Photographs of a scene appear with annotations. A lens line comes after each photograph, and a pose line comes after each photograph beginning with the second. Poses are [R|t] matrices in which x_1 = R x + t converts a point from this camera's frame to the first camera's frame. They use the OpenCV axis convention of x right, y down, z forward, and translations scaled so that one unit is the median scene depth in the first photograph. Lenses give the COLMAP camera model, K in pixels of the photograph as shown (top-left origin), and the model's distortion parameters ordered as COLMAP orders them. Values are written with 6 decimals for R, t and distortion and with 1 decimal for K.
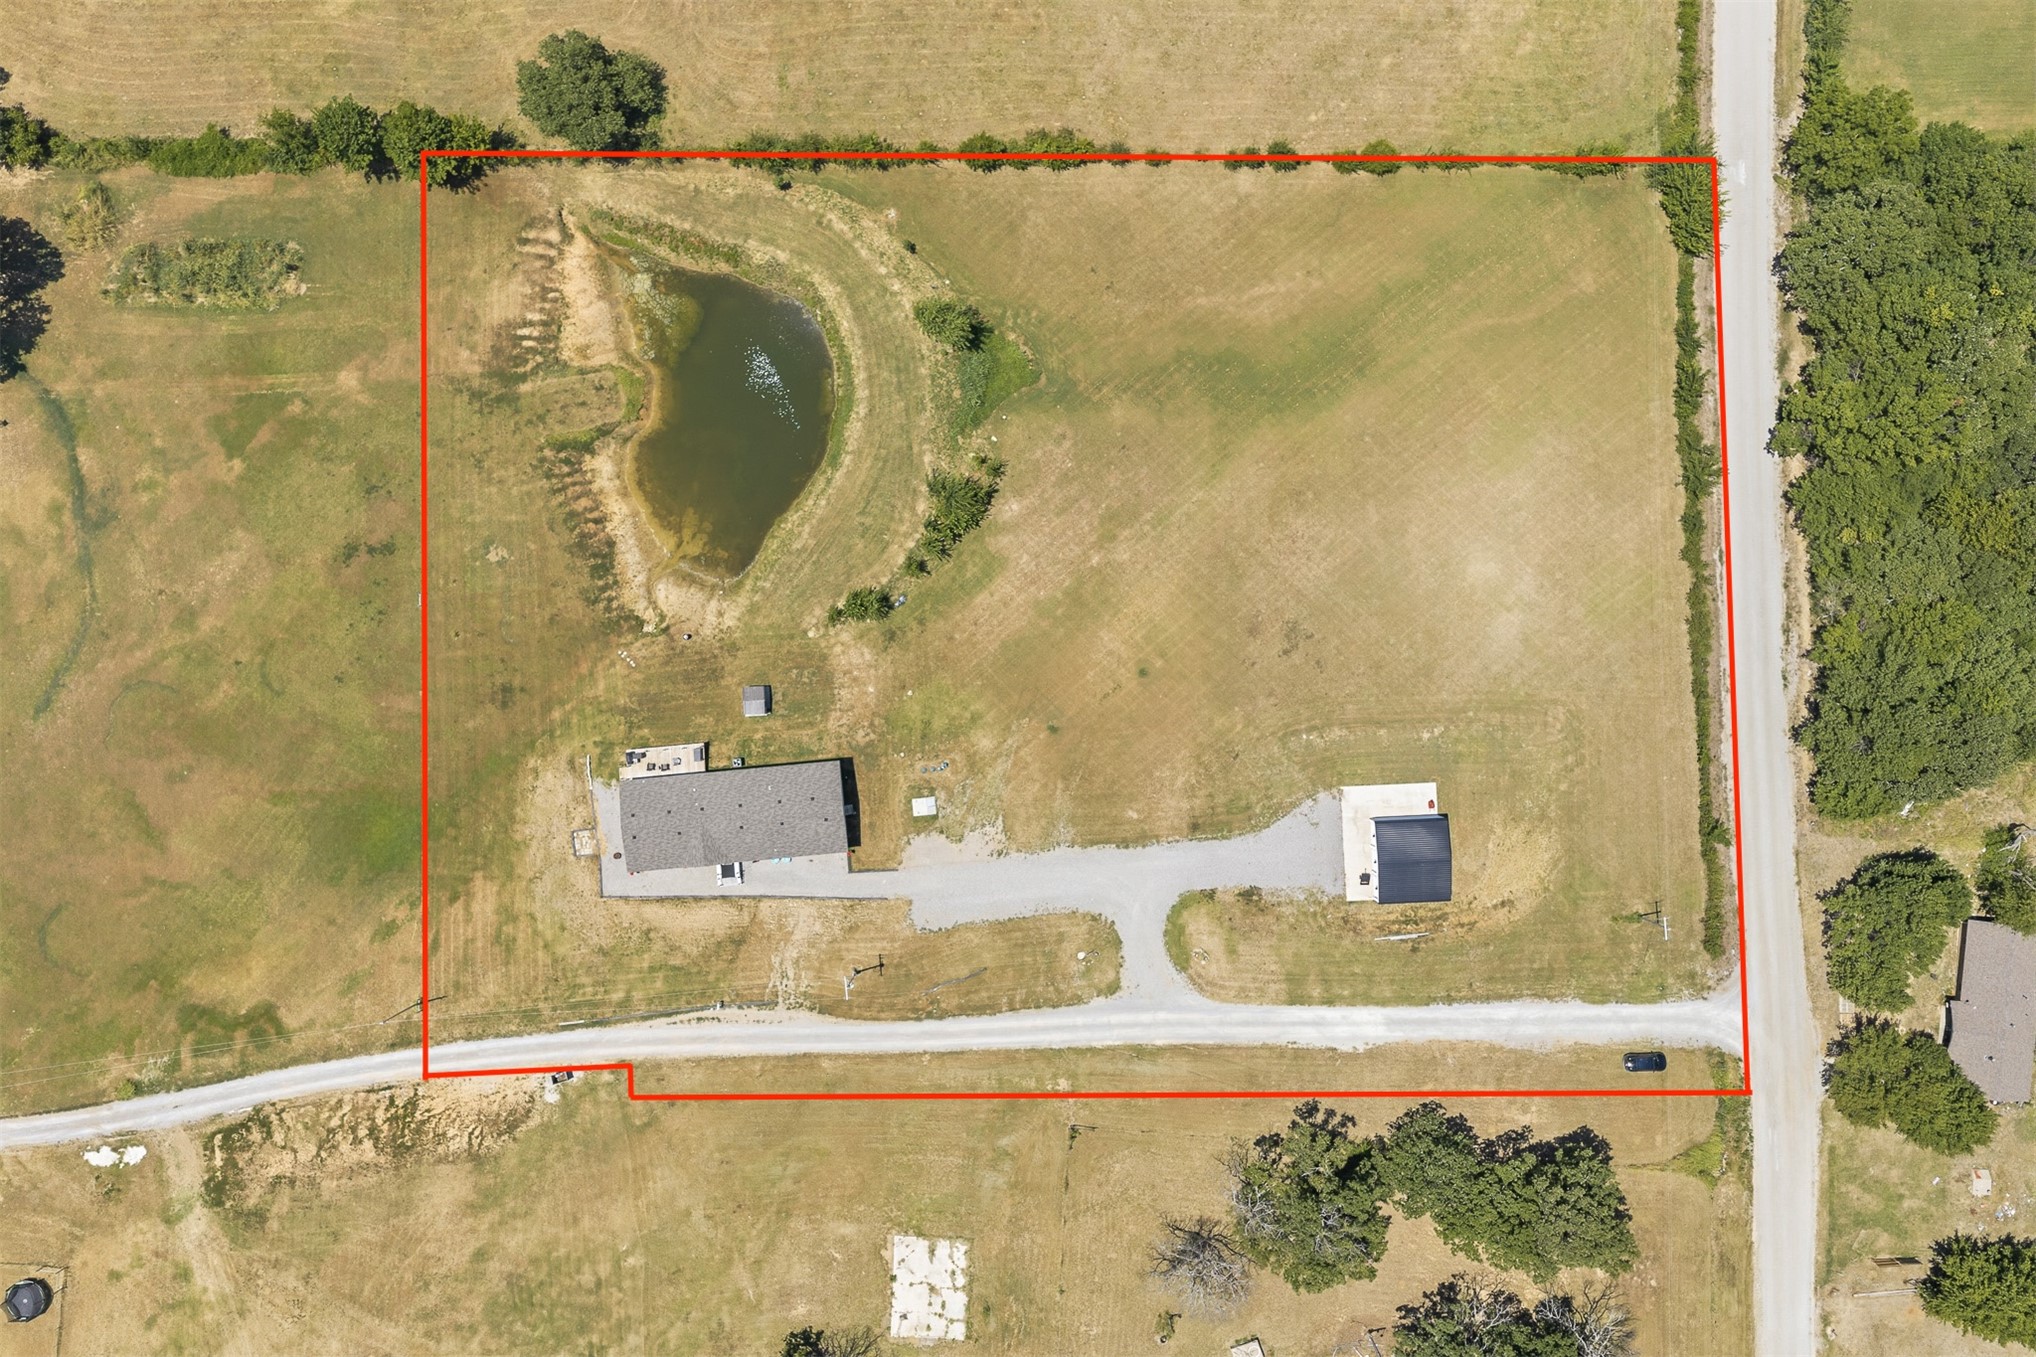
lens RADIAL K [[1687.3, 0, 1026.3], [0, 1687.3, 671.9], [0, 0, 1]] dist [0.011765, -0.019917]
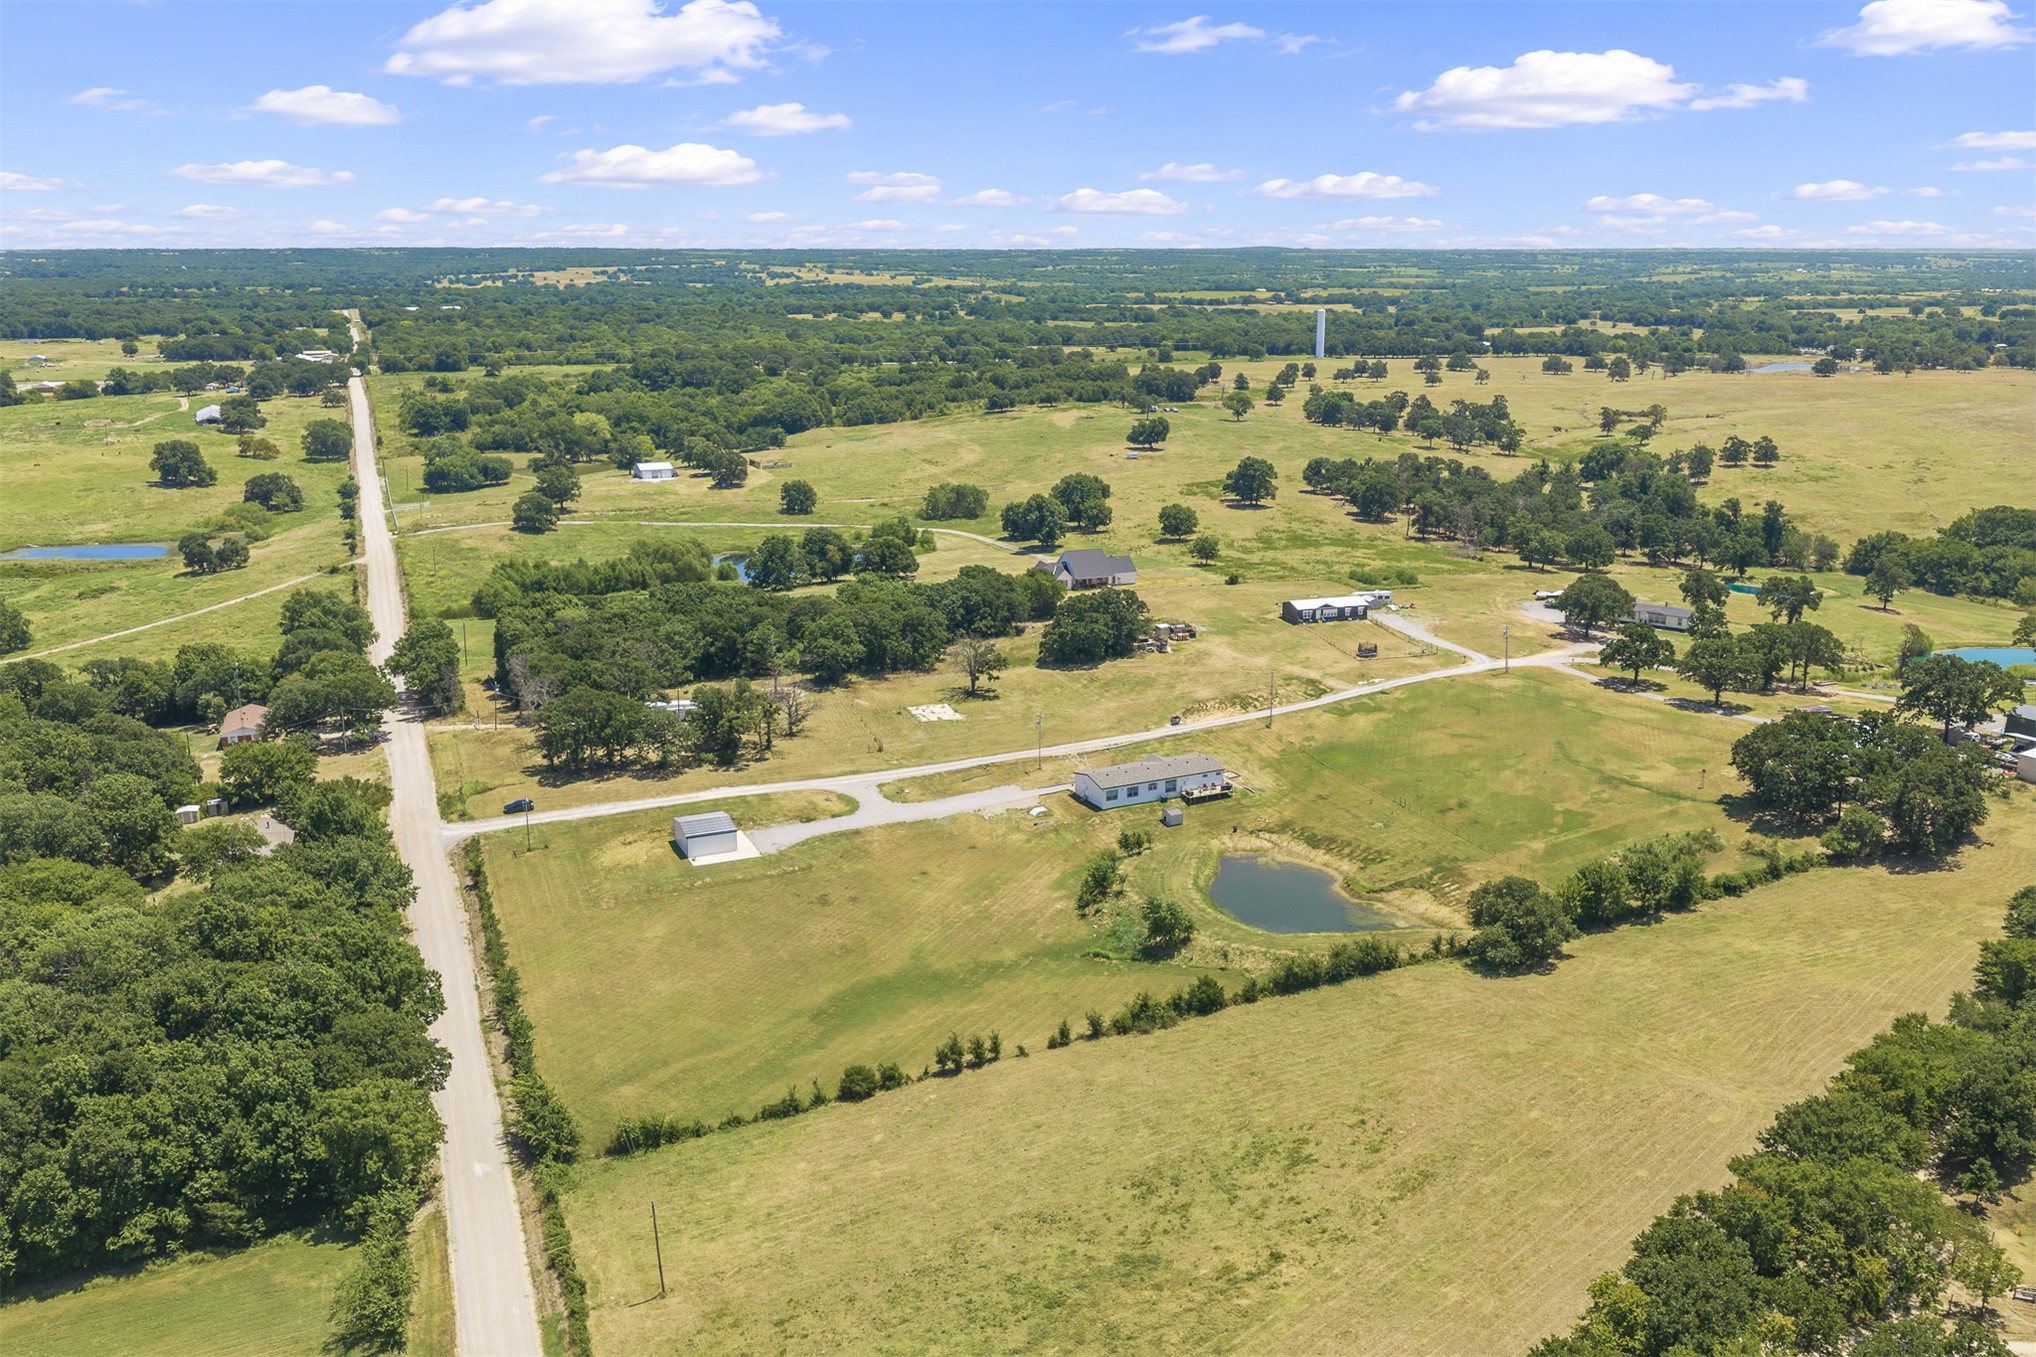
lens RADIAL K [[1687.3, 0, 1026.3], [0, 1687.3, 671.9], [0, 0, 1]] dist [0.011765, -0.019917]
pose [[-0.932165, 0.082444, -0.352522, 0.465680], [-0.361939, -0.234526, 0.902218, -1.235241], [-0.008293, 0.968608, 0.248457, 0.518800]]
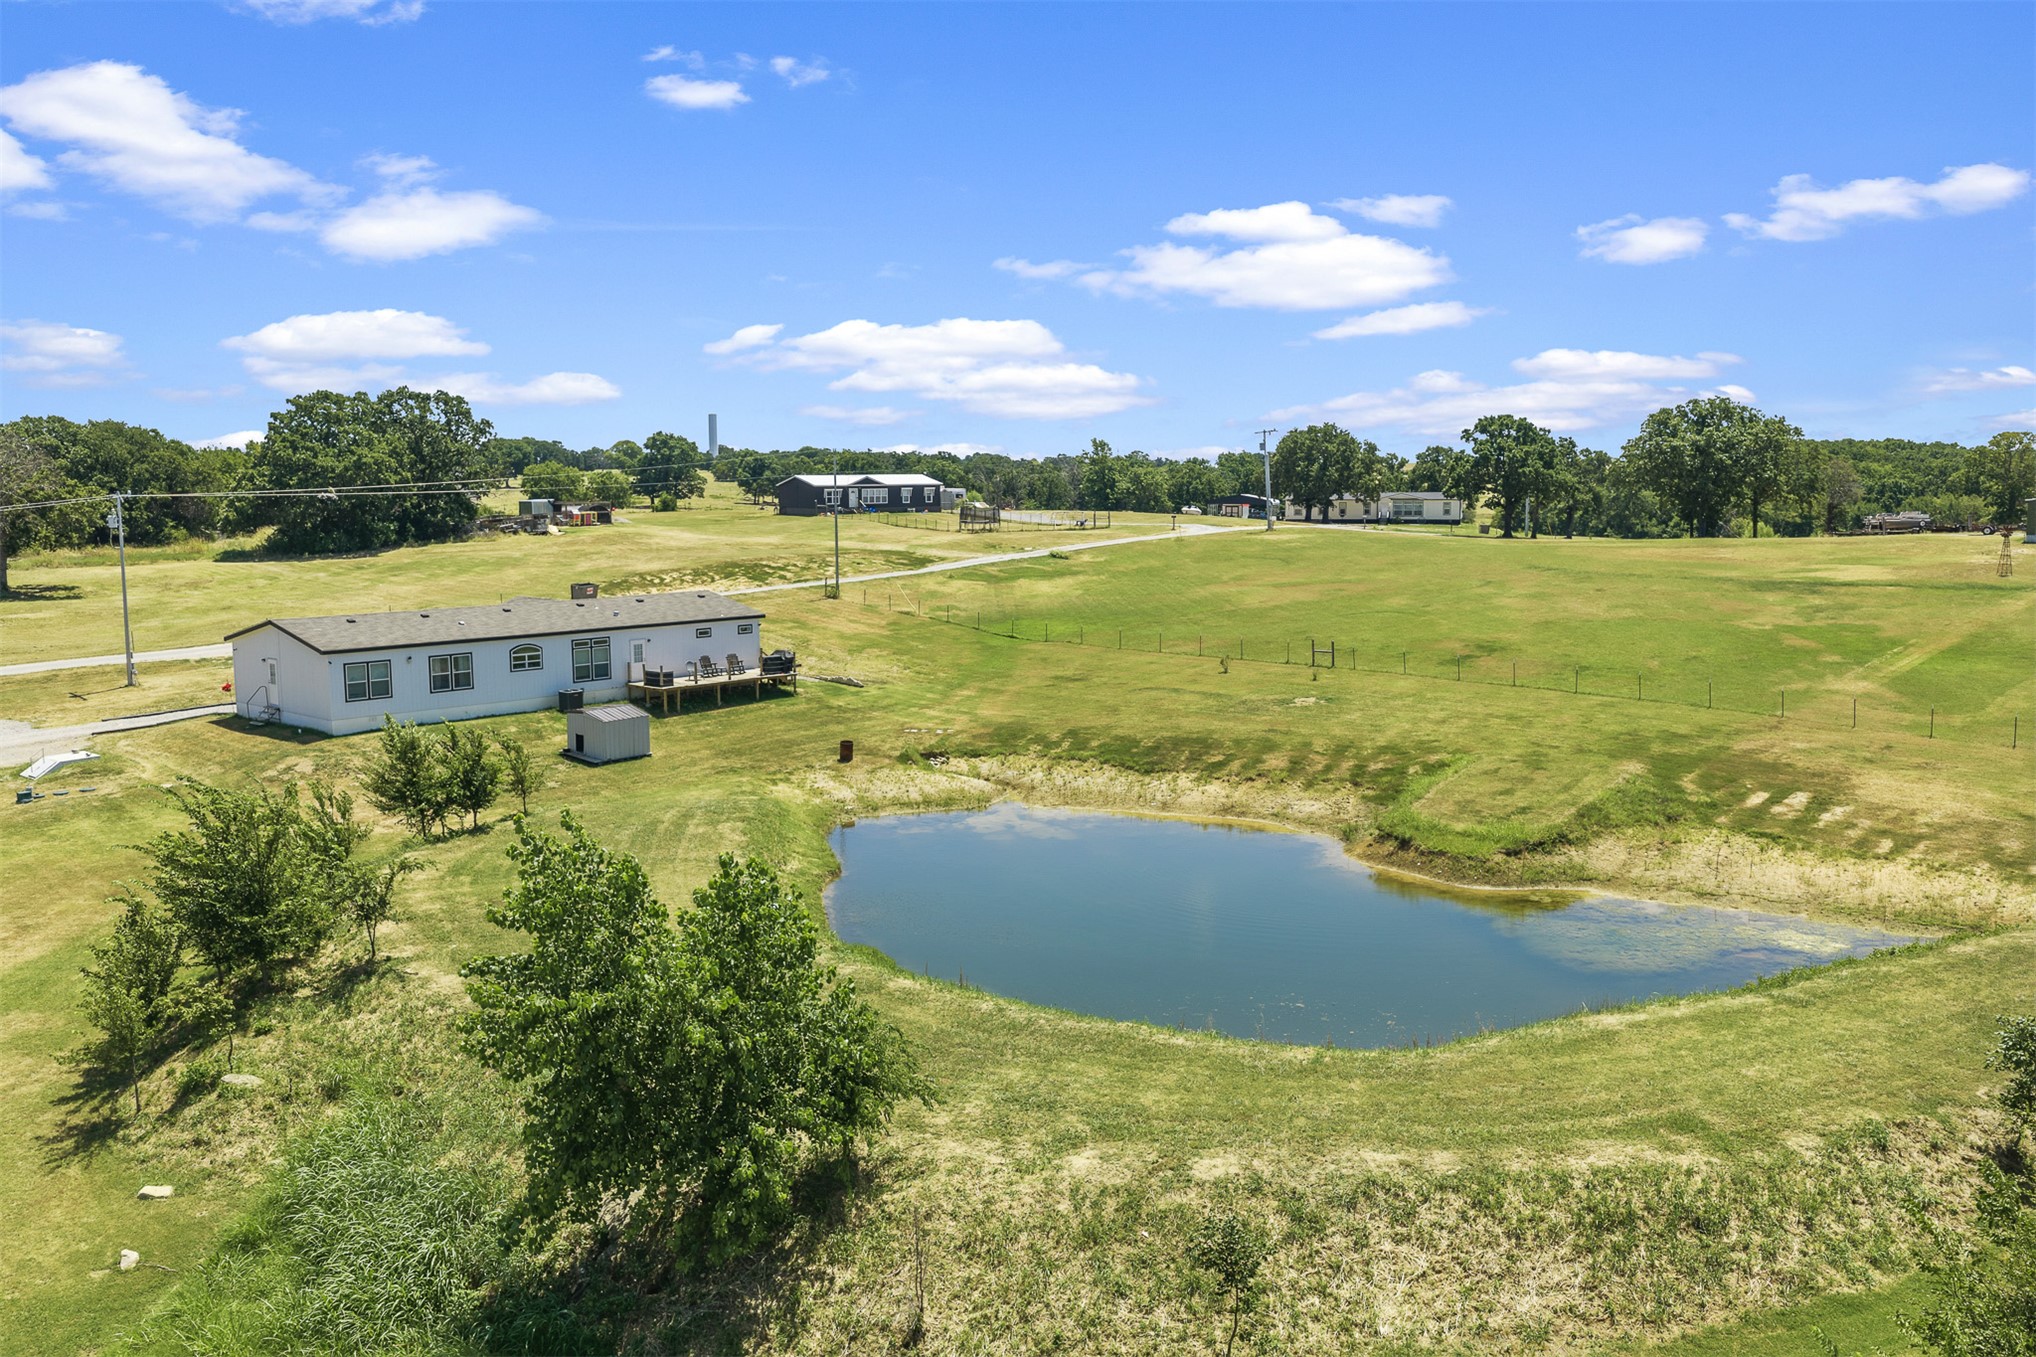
lens RADIAL K [[1687.3, 0, 1026.3], [0, 1687.3, 671.9], [0, 0, 1]] dist [0.011765, -0.019917]
pose [[-0.739159, 0.076179, -0.669209, 0.031380], [-0.673526, -0.087187, 0.734003, -0.341551], [-0.002431, 0.993275, 0.115754, 0.944590]]
